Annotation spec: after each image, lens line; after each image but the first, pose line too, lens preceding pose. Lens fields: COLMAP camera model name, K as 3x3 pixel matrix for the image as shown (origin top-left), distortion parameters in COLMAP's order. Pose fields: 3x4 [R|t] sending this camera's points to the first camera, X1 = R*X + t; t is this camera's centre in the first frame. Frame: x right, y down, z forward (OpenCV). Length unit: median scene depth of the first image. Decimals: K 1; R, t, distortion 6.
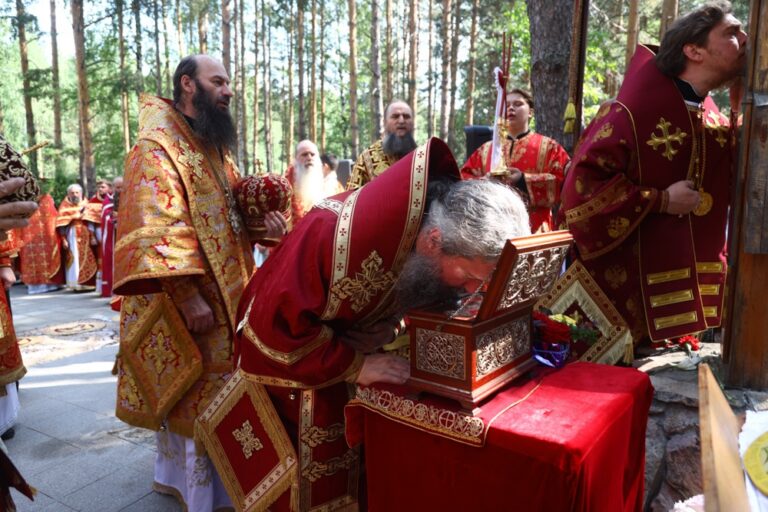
lens RADIAL K [[504.8, 0, 383.1], [0, 504.8, 256.1], [0, 0, 1]] dist [-0.000690, 0.001536]
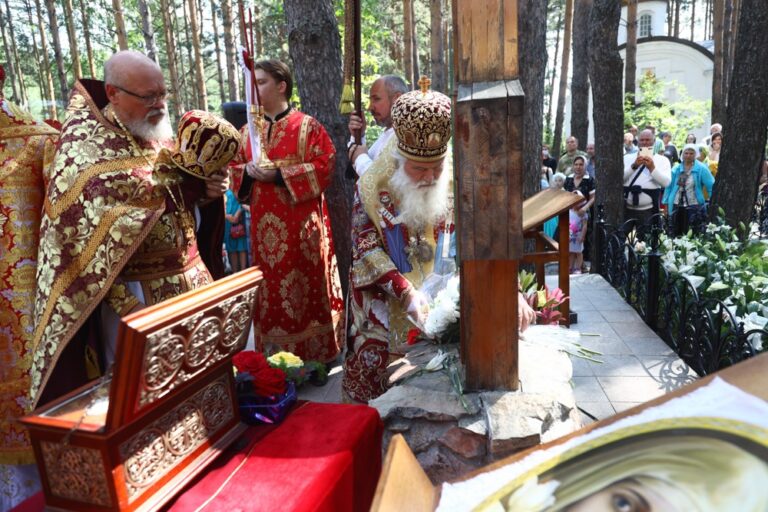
lens RADIAL K [[504.8, 0, 385.7], [0, 504.8, 258.0], [0, 0, 1]] dist [-0.000690, 0.001536]
pose [[0.931898, -0.122352, 0.341463, 0.234555], [0.098308, 0.991353, 0.086922, -0.093188], [-0.349145, -0.047434, 0.935867, 0.153254]]
